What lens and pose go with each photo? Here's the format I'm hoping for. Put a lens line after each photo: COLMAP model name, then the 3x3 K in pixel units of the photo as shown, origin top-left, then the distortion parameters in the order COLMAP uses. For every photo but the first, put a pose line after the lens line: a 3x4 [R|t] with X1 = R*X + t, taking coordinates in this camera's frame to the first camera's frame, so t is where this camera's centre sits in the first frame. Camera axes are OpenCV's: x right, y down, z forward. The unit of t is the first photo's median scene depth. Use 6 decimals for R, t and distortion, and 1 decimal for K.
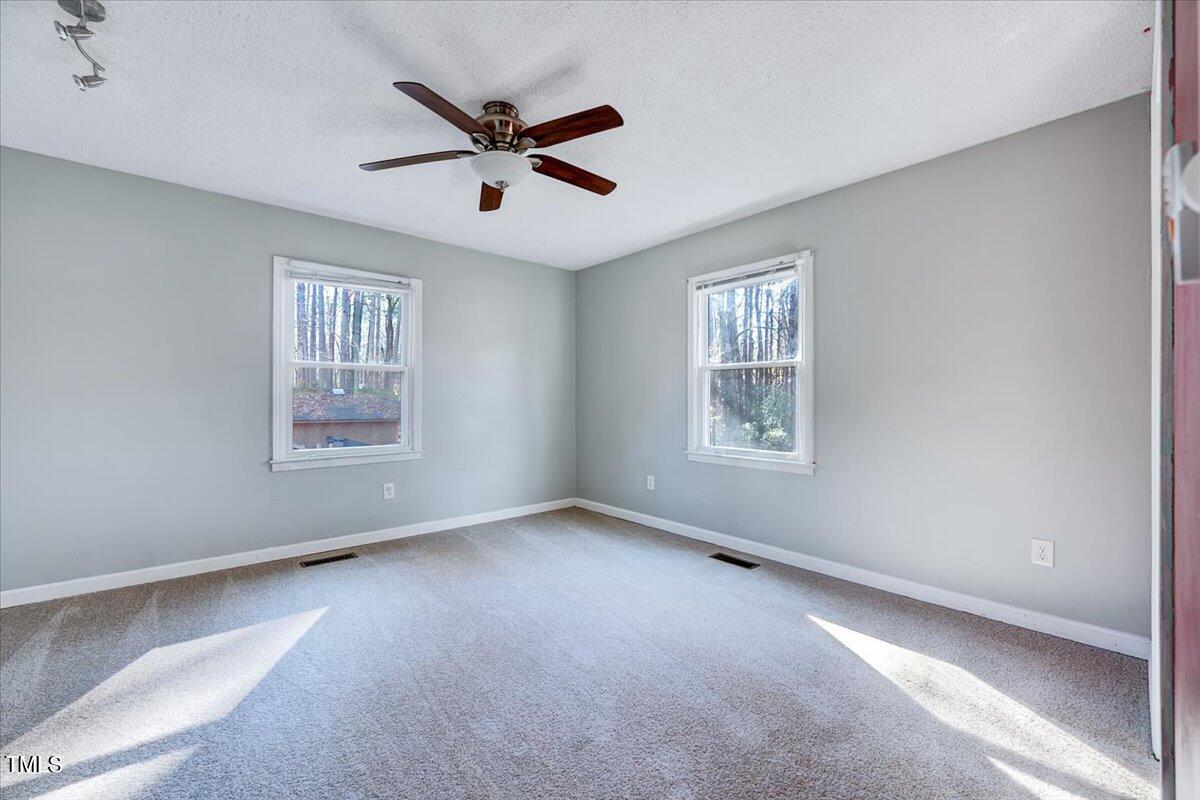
lens RADIAL K [[480.1, 0, 600.9], [0, 480.1, 396.1], [0, 0, 1]] dist [-0.009468, -0.000199]
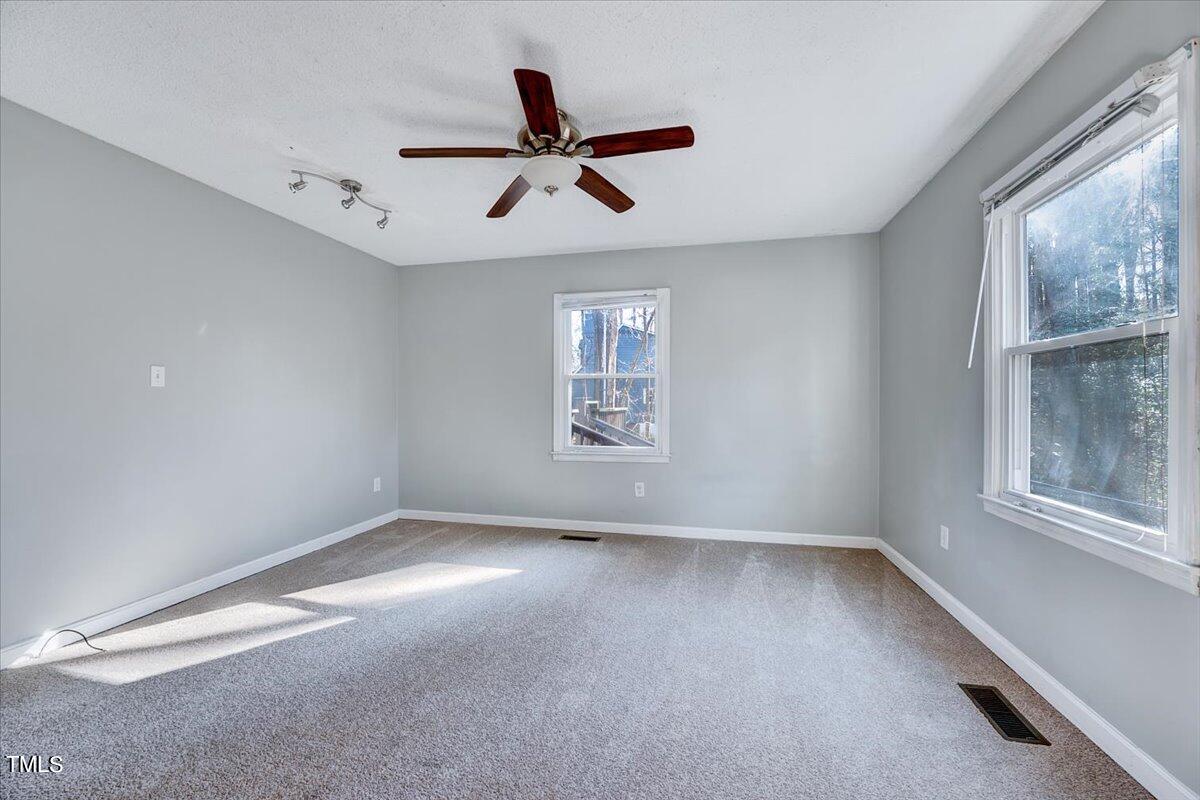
lens RADIAL K [[478.6, 0, 594.6], [0, 478.6, 403.4], [0, 0, 1]] dist [-0.009142, 0.000129]
pose [[0.589083, 0.000393, -0.808072, 0.418269], [0.004325, 0.999984, 0.003639, -0.000738], [0.808061, -0.005638, 0.589072, 0.316431]]
